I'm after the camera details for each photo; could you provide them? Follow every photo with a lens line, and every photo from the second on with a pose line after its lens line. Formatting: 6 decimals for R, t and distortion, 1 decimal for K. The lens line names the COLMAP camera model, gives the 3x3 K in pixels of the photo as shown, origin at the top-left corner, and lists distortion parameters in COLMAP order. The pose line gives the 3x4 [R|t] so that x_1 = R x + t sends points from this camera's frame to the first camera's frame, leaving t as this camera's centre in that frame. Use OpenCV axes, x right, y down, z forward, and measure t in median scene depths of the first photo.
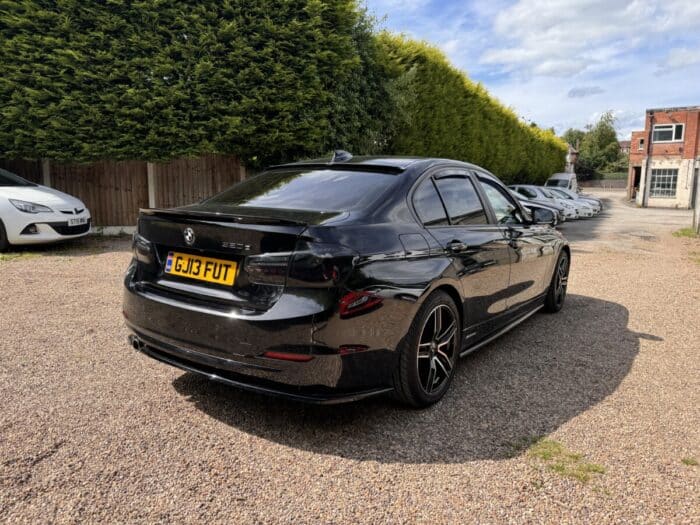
lens RADIAL K [[491.9, 0, 348.1], [0, 491.9, 266.0], [0, 0, 1]] dist [0.070392, -0.094892]
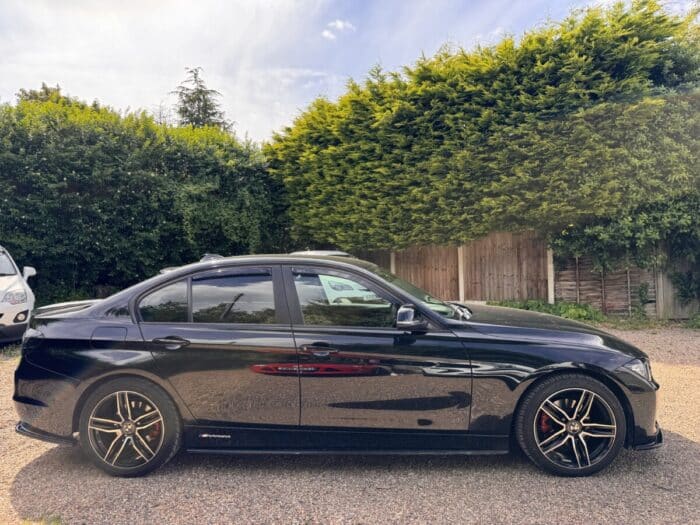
lens RADIAL K [[491.9, 0, 348.1], [0, 491.9, 266.0], [0, 0, 1]] dist [0.070392, -0.094892]
pose [[0.545904, -0.023502, -0.837518, 0.453524], [-0.091709, 0.991924, -0.087611, -0.049489], [0.832813, 0.124636, 0.539340, 0.236196]]
